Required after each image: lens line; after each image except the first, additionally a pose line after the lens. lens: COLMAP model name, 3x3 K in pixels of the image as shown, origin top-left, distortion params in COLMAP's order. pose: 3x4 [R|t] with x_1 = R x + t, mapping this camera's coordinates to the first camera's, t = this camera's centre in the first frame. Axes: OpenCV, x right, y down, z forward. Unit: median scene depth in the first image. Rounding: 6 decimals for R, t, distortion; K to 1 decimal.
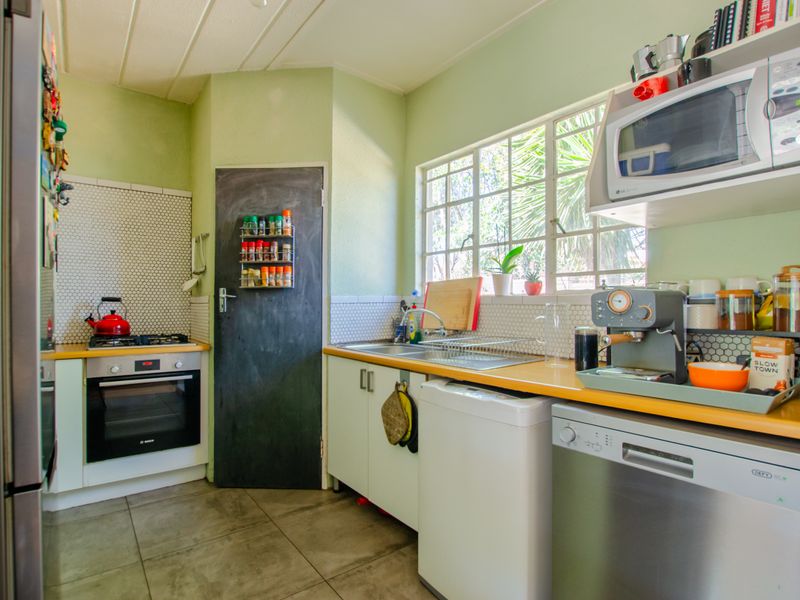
lens RADIAL K [[427.4, 0, 397.4], [0, 427.4, 303.5], [0, 0, 1]] dist [-0.004769, -0.006725]
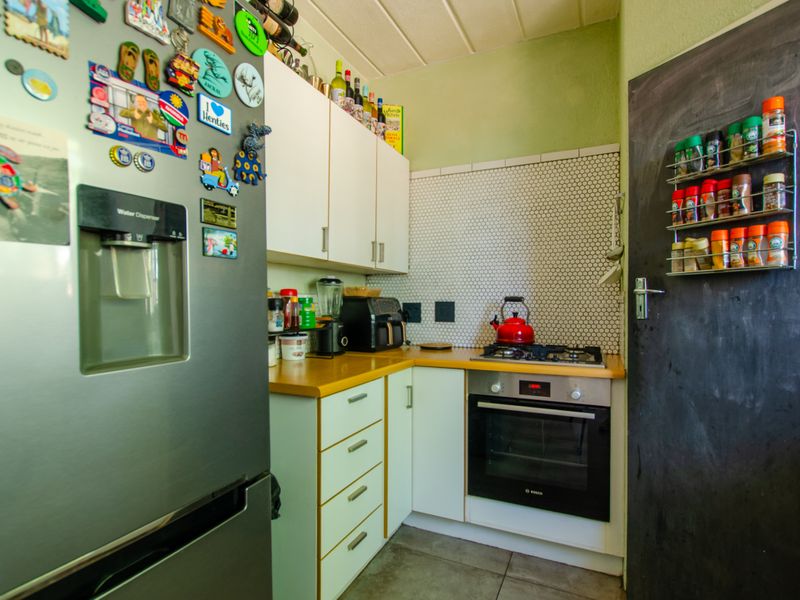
lens RADIAL K [[427.4, 0, 391.8], [0, 427.4, 303.9], [0, 0, 1]] dist [-0.004769, -0.006725]
pose [[0.459489, -0.000948, -0.888183, -0.045257], [0.004570, 0.999989, 0.001297, -0.002332], [0.888172, -0.004655, 0.459488, 0.426947]]
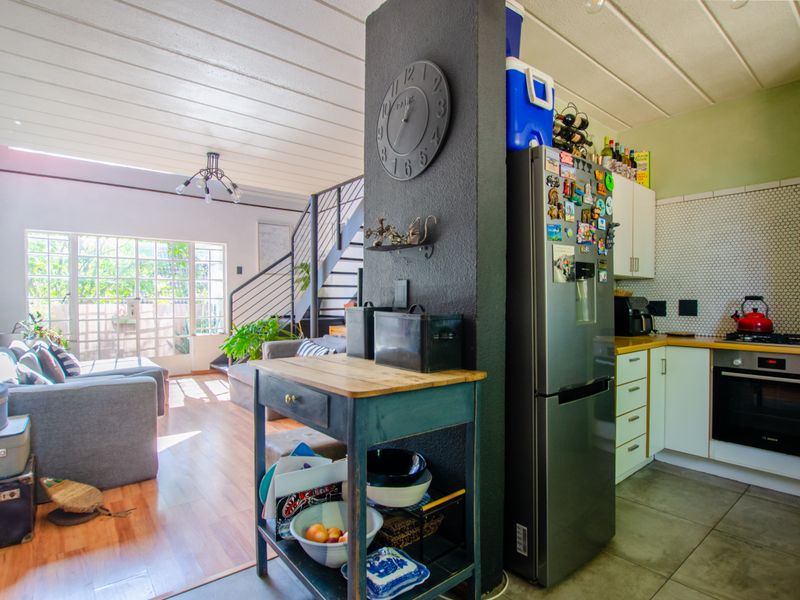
lens RADIAL K [[427.4, 0, 403.2], [0, 427.4, 302.3], [0, 0, 1]] dist [-0.004769, -0.006725]
pose [[0.059243, -0.001251, -0.998243, 0.341498], [0.003137, 0.999995, -0.001067, -0.000454], [0.998239, -0.003068, 0.059246, 0.075186]]
